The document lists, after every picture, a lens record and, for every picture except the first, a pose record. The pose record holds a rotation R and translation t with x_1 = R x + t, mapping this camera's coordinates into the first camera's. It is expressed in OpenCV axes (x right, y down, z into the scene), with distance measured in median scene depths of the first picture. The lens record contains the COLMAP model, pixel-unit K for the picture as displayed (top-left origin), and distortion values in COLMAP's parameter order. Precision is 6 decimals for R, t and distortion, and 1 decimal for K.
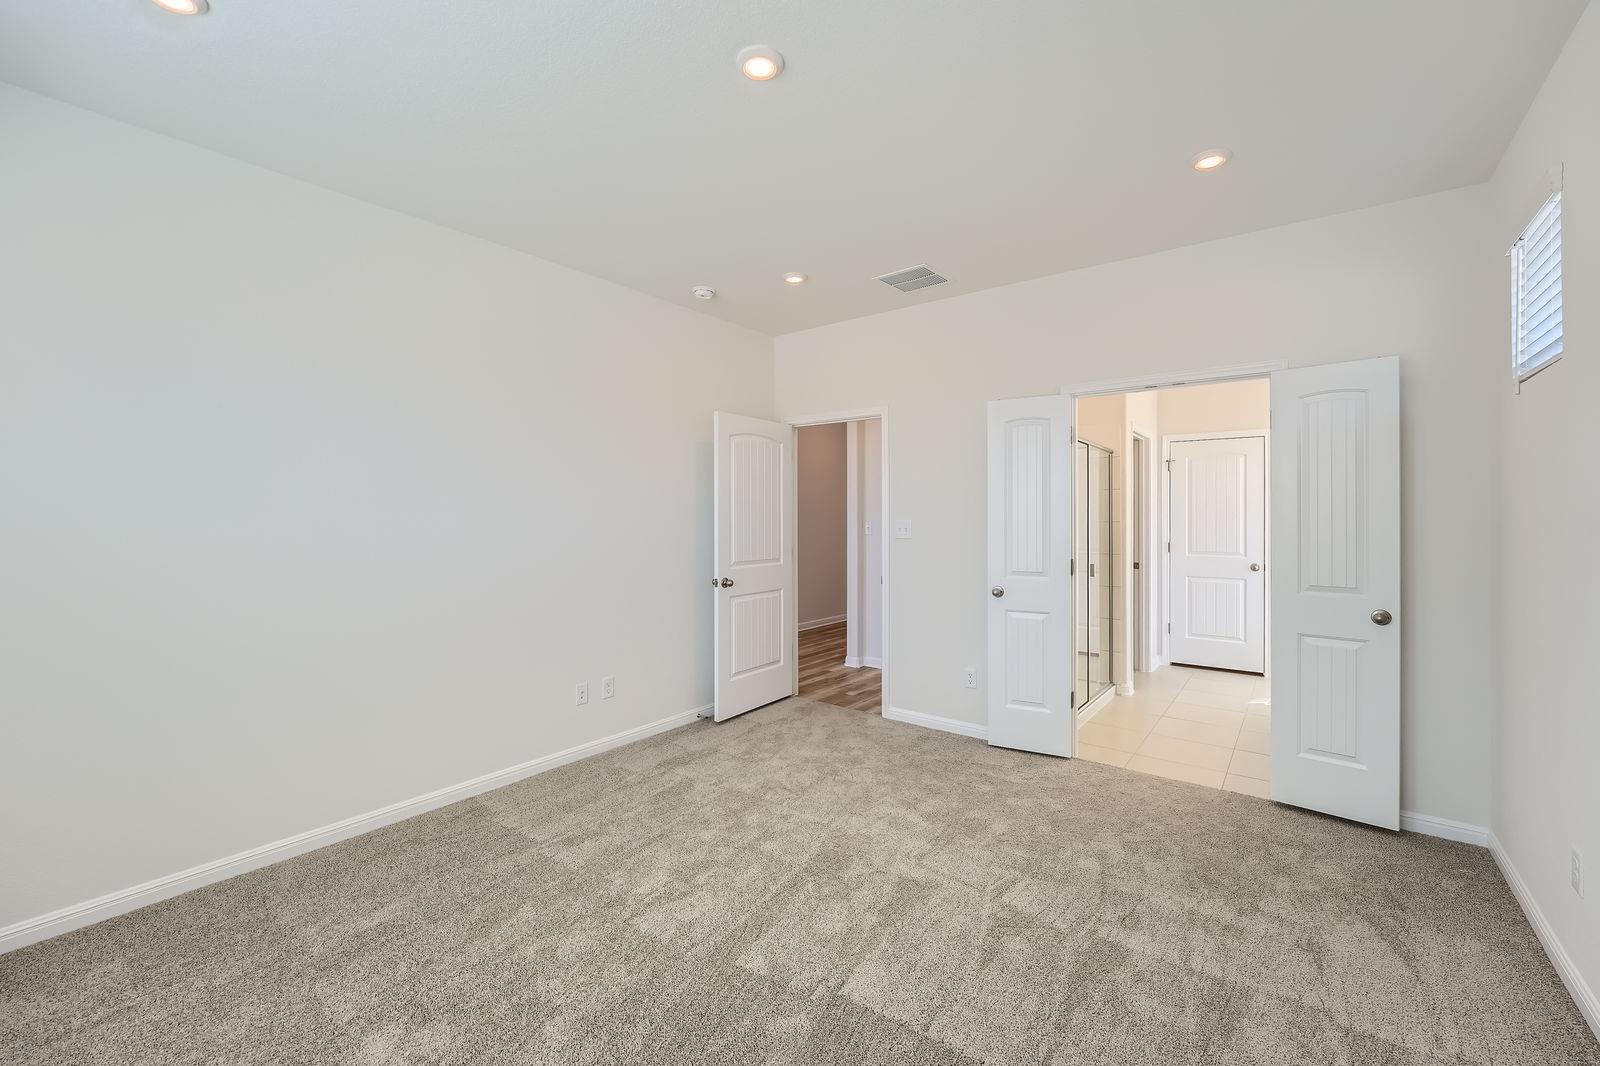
lens RADIAL K [[656.1, 0, 802.9], [0, 656.1, 519.1], [0, 0, 1]] dist [-0.004925, 0.000091]
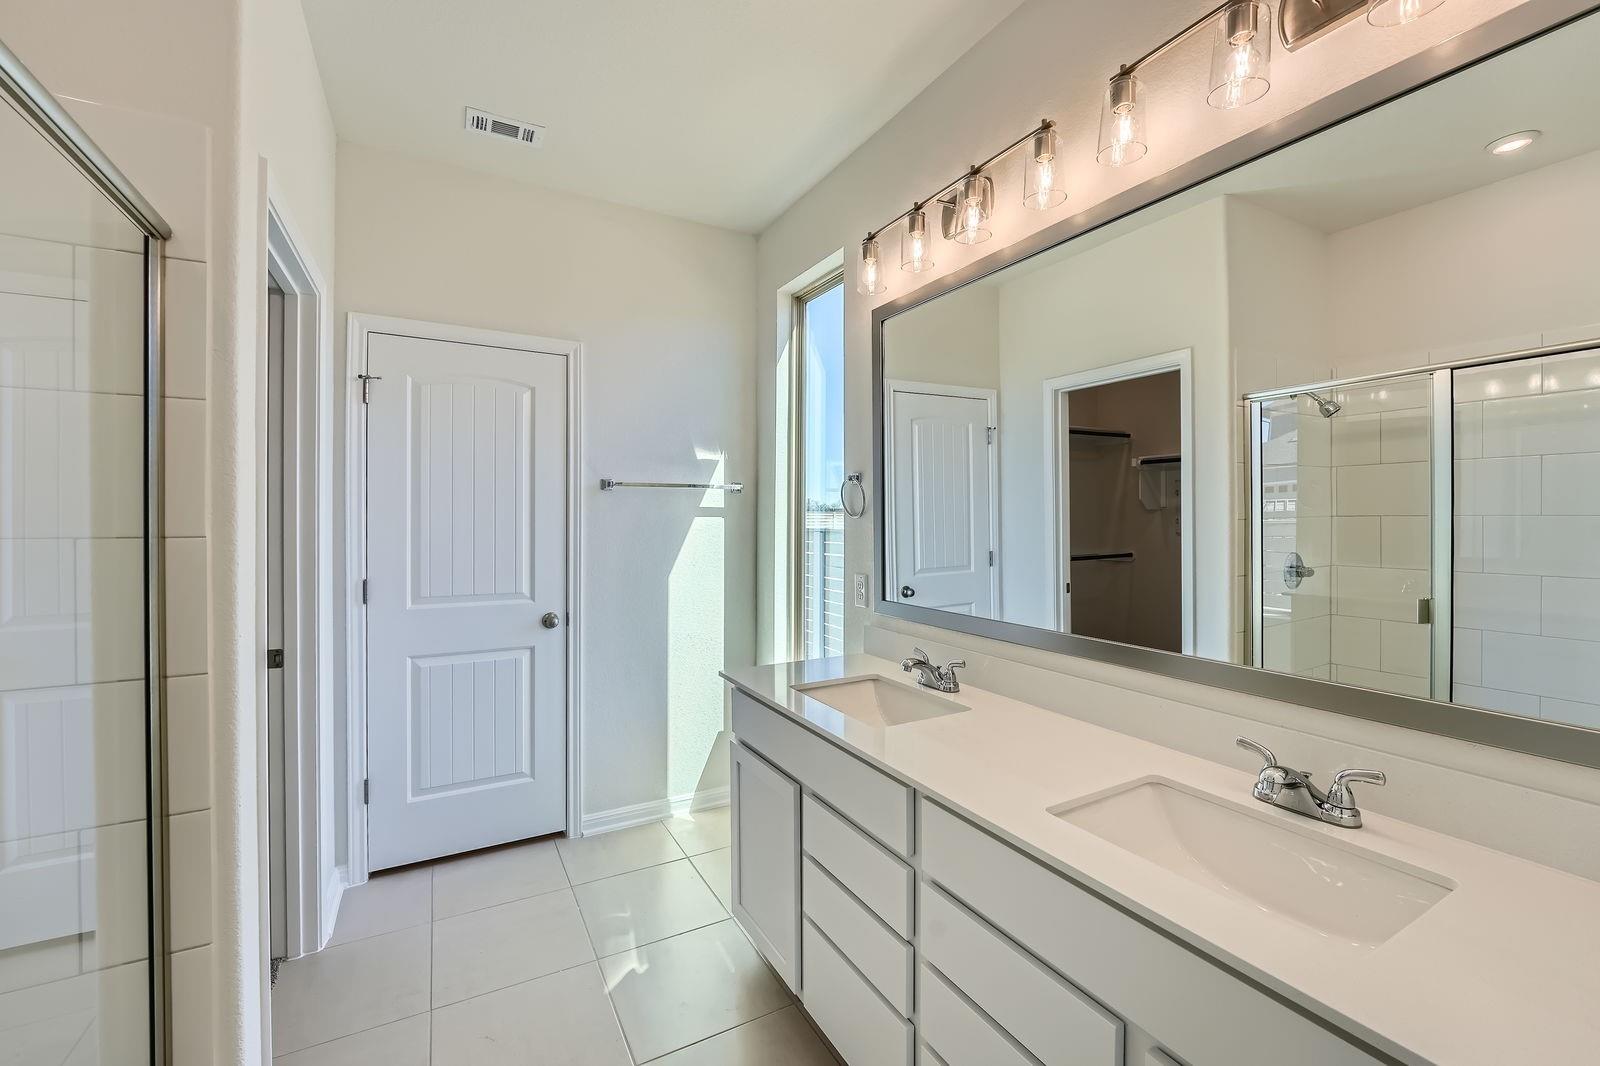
lens RADIAL K [[656.1, 0, 796.7], [0, 656.1, 527.0], [0, 0, 1]] dist [-0.004925, 0.000091]
pose [[0.401116, -0.005504, 0.916011, 0.316756], [-0.004119, 0.999961, 0.007813, -0.001102], [-0.916018, -0.006907, 0.401078, 0.636682]]
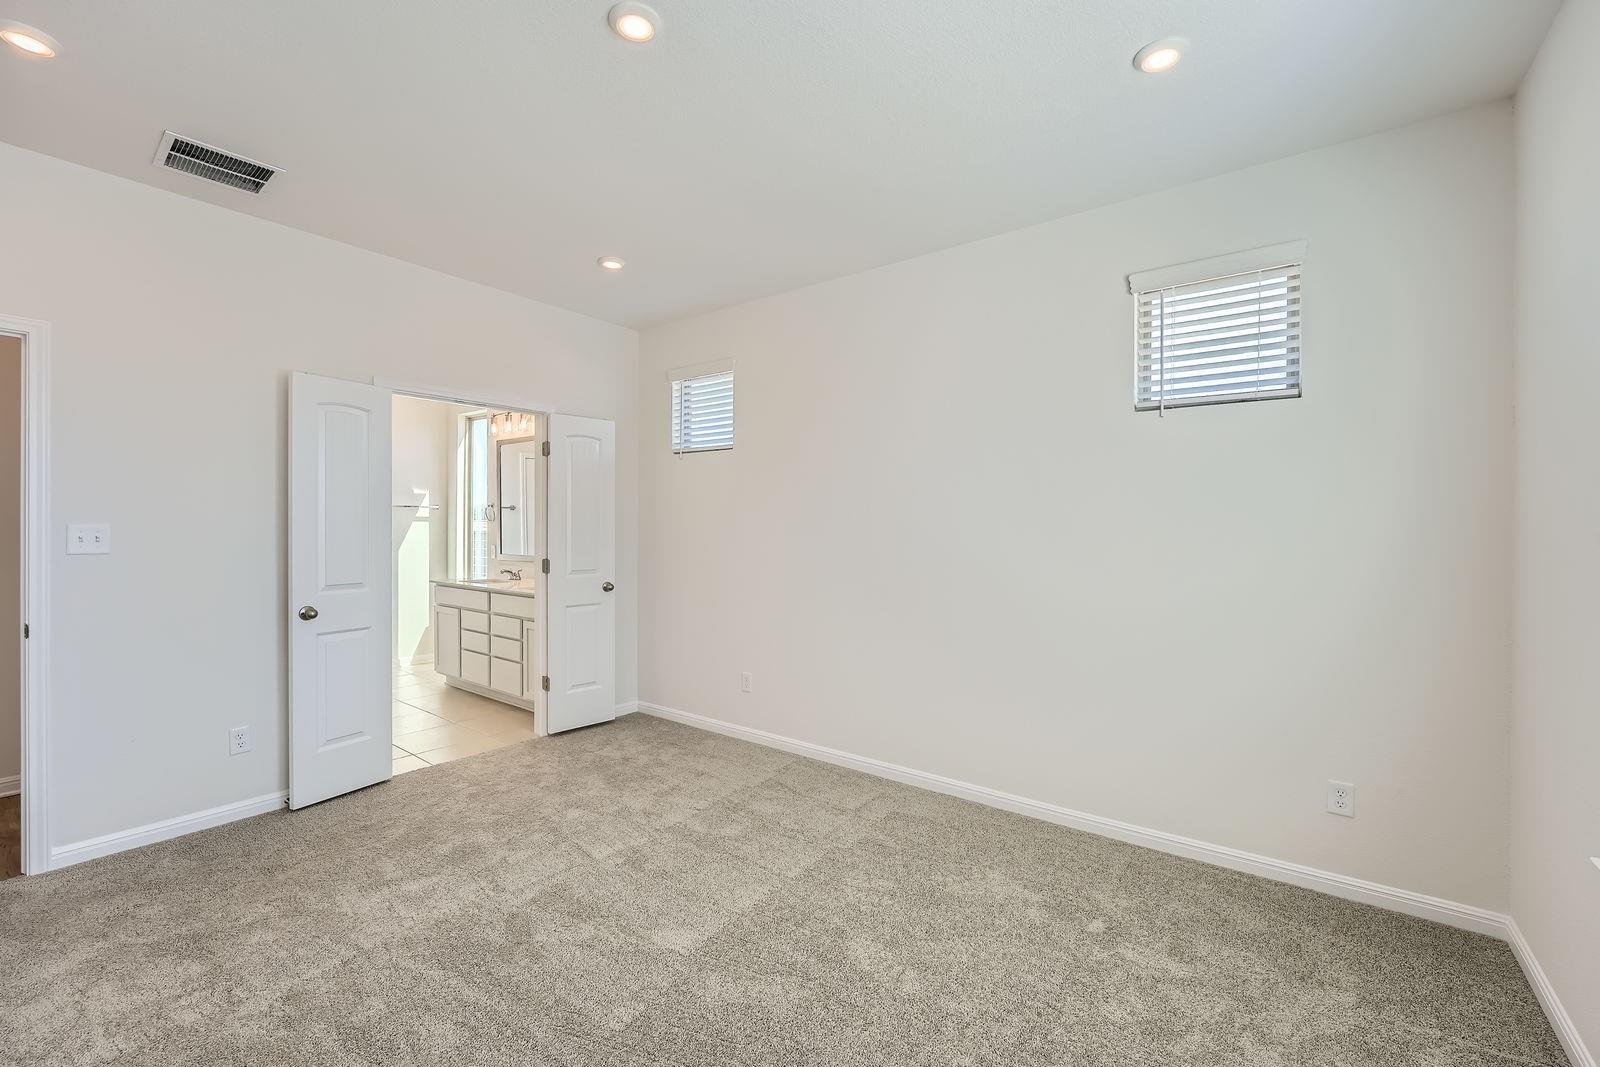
lens RADIAL K [[656.1, 0, 806.3], [0, 656.1, 525.0], [0, 0, 1]] dist [-0.004925, 0.000091]
pose [[-0.013038, 0.002300, 0.999912, -0.347120], [0.000384, 0.999997, -0.002295, 0.004030], [-0.999915, 0.000354, -0.013039, 0.274630]]
